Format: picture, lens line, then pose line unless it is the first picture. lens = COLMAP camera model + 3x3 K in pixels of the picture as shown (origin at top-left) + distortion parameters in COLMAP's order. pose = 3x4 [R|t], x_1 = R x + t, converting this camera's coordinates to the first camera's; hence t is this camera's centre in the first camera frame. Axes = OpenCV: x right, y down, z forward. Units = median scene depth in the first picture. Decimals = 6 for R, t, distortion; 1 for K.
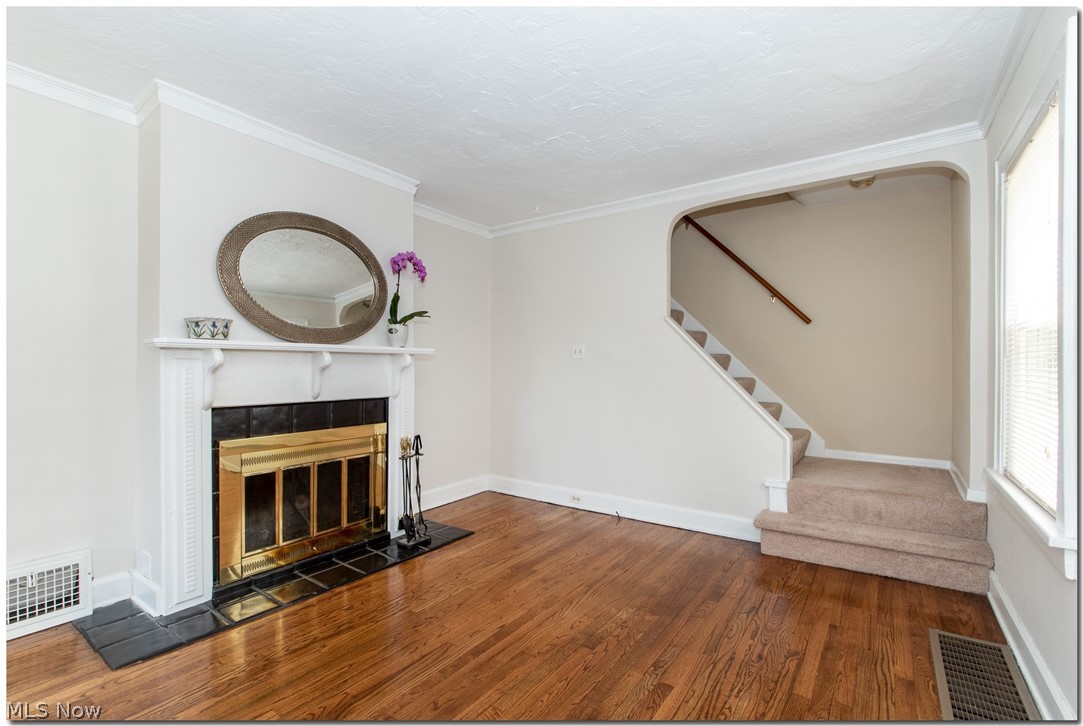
lens RADIAL K [[492.7, 0, 525.6], [0, 492.7, 366.7], [0, 0, 1]] dist [-0.001708, -0.000215]
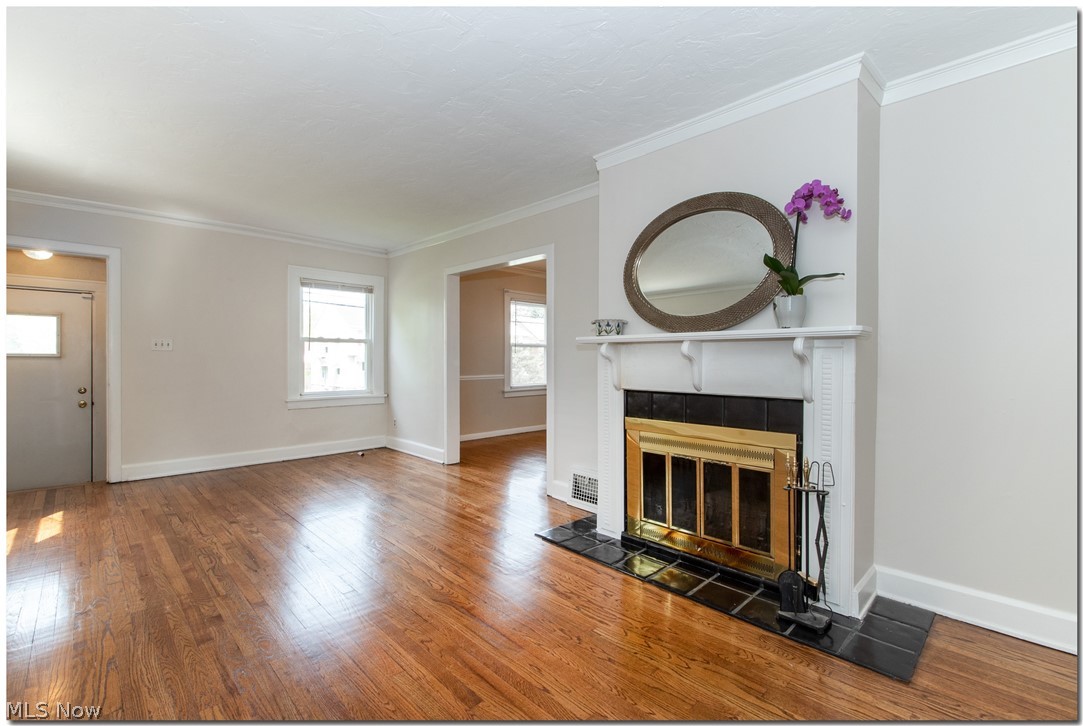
lens RADIAL K [[515.8, 0, 570.6], [0, 515.8, 359.6], [0, 0, 1]] dist [-0.002271, -0.000327]
pose [[-0.173907, -0.002088, -0.984760, 0.583428], [-0.002311, 0.999996, -0.001712, 0.008090], [0.984759, 0.001978, -0.173911, 0.922058]]
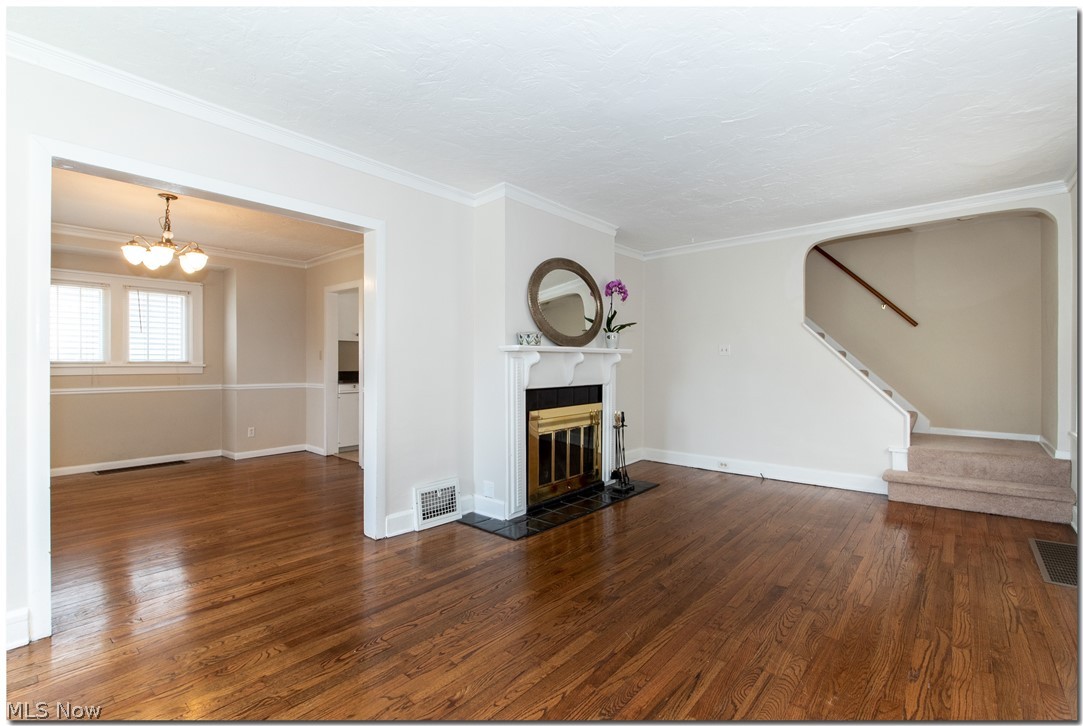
lens RADIAL K [[475.6, 0, 545.4], [0, 475.6, 363.5], [0, 0, 1]] dist [-0.001057, -0.000401]
pose [[0.996363, -0.004180, -0.085104, -0.373528], [0.004490, 0.999984, 0.003453, -0.003143], [0.085089, -0.003822, 0.996366, -0.404579]]
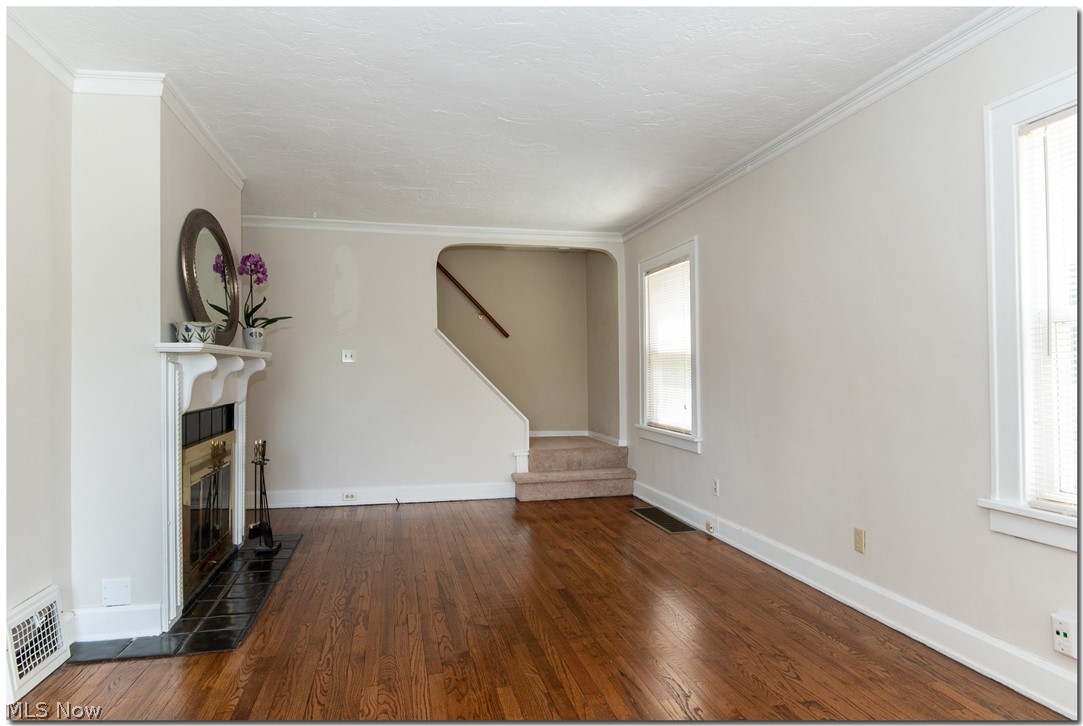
lens RADIAL K [[626.6, 0, 521.3], [0, 626.6, 365.2], [0, 0, 1]] dist [0.001406, -0.000078]
pose [[0.690261, 0.003081, 0.723554, -0.888531], [0.002494, 0.999975, -0.006638, -0.002146], [-0.723556, 0.006386, 0.690236, -0.269230]]
